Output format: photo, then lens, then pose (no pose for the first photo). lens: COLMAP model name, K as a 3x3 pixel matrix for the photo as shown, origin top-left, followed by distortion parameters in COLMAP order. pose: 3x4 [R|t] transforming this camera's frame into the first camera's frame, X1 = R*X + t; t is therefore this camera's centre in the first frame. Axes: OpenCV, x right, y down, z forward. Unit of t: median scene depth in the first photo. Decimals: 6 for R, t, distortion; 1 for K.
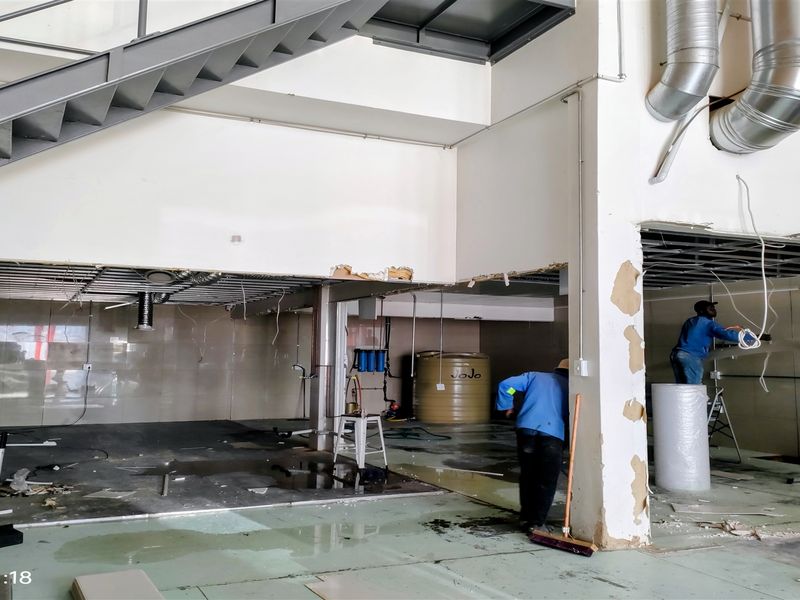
lens RADIAL K [[784.0, 0, 400.0], [0, 784.0, 300.0], [0, 0, 1]] dist [0.111939, 0.000784]
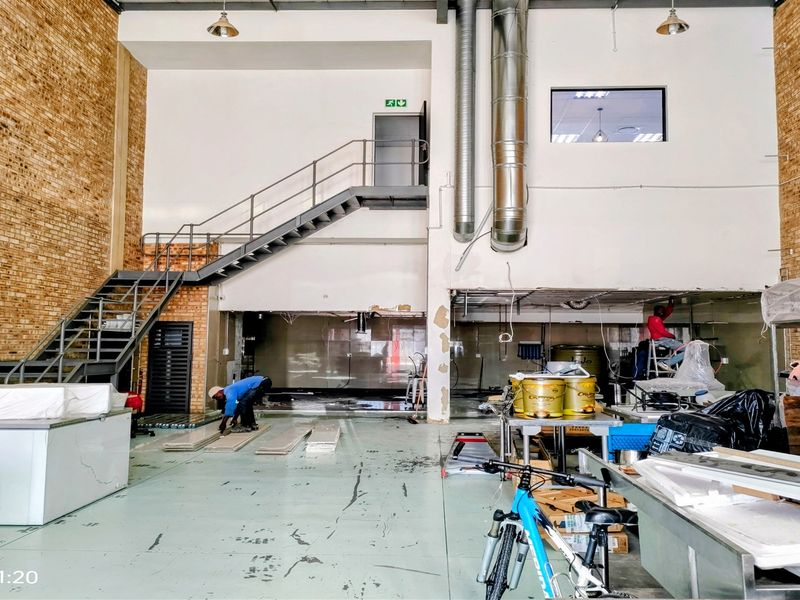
lens RADIAL K [[784.0, 0, 400.0], [0, 784.0, 300.0], [0, 0, 1]] dist [0.111939, 0.000784]
pose [[0.894462, -0.033414, -0.445893, 1.124336], [0.035827, 0.999353, -0.003020, -0.058077], [0.445705, -0.013274, 0.895081, -1.066176]]
